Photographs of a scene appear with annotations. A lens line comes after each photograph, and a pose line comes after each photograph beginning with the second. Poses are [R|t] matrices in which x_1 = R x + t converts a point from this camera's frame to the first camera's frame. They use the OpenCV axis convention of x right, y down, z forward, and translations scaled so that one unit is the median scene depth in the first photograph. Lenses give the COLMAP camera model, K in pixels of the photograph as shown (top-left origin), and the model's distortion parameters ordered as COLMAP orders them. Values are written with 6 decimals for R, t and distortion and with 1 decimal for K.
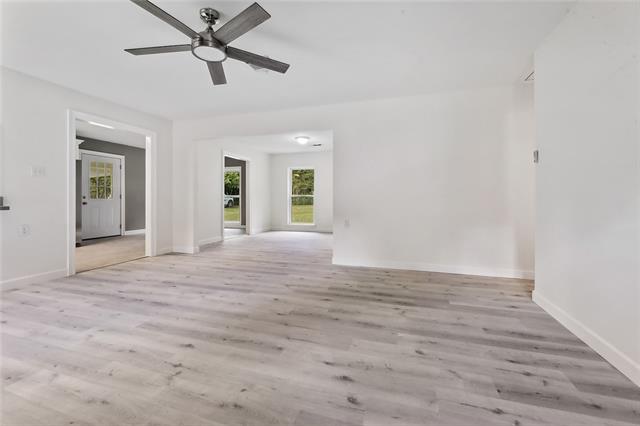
lens RADIAL K [[269.7, 0, 320.7], [0, 269.7, 209.3], [0, 0, 1]] dist [-0.003323, -0.000665]
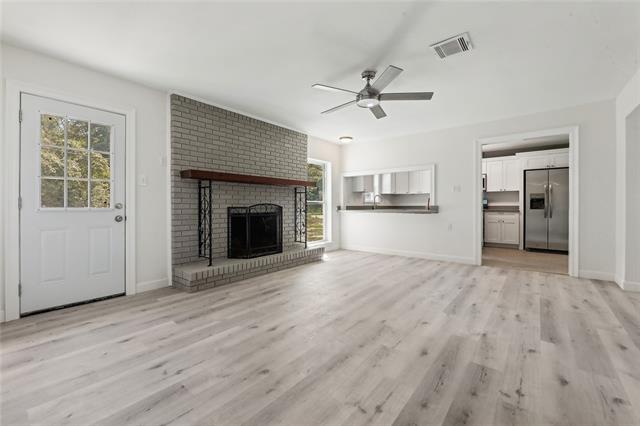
lens RADIAL K [[269.7, 0, 320.7], [0, 269.7, 209.3], [0, 0, 1]] dist [-0.003323, -0.000665]
pose [[-0.364646, 0.009408, -0.931099, 0.884029], [-0.039991, 0.998868, 0.025754, -0.049144], [0.930287, 0.046626, -0.363857, 1.135087]]
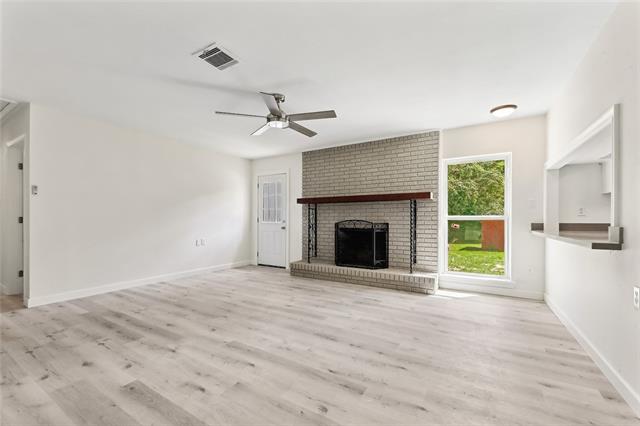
lens RADIAL K [[267.8, 0, 317.3], [0, 267.8, 220.2], [0, 0, 1]] dist [-0.003129, 0.000023]
pose [[-0.970631, -0.005290, 0.240514, -0.870219], [0.006002, 0.998915, 0.046190, -0.115679], [-0.240497, 0.046277, -0.969546, 2.098604]]
